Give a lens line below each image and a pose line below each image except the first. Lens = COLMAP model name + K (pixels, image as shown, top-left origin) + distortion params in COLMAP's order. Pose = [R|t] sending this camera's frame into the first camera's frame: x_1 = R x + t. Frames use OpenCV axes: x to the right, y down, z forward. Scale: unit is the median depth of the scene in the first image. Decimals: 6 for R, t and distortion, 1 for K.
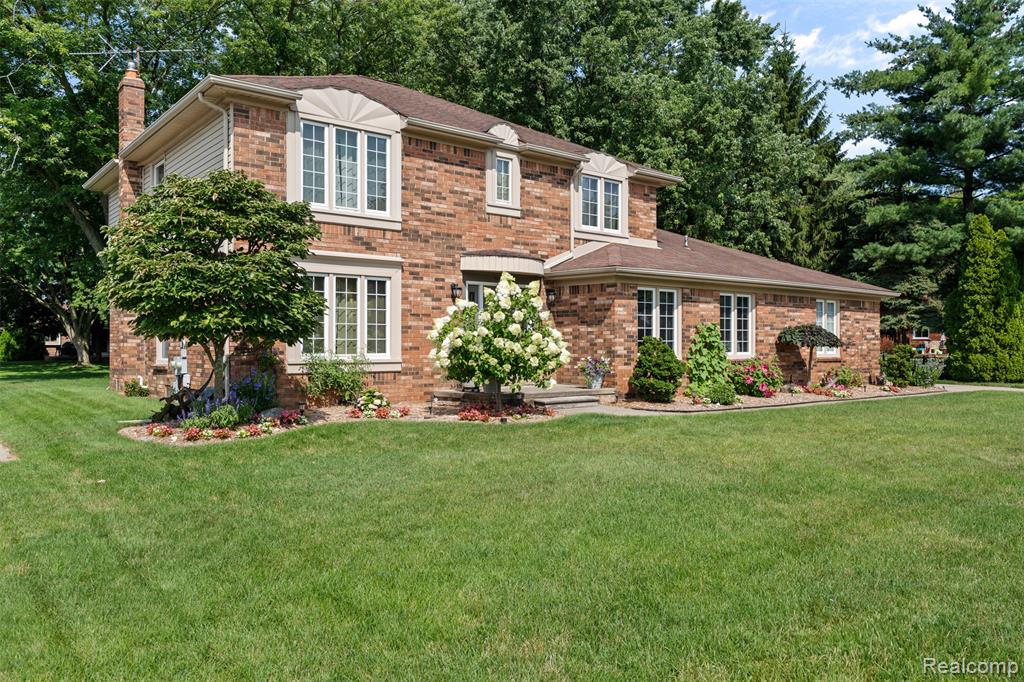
lens RADIAL K [[722.1, 0, 501.5], [0, 722.1, 343.9], [0, 0, 1]] dist [-0.006477, 0.007577]
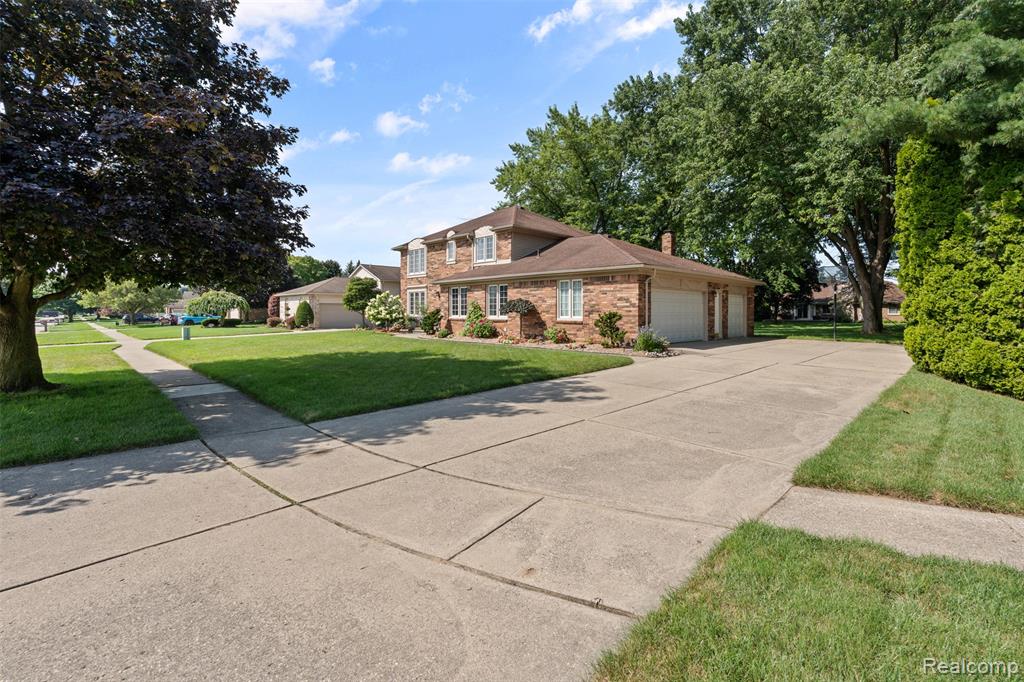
lens RADIAL K [[458.8, 0, 515.5], [0, 458.8, 315.7], [0, 0, 1]] dist [-0.007556, 0.001976]
pose [[0.110013, 0.001341, -0.993929, 1.653850], [-0.006469, 0.999979, 0.000633, 0.011480], [0.993909, 0.006360, 0.110019, 1.001661]]
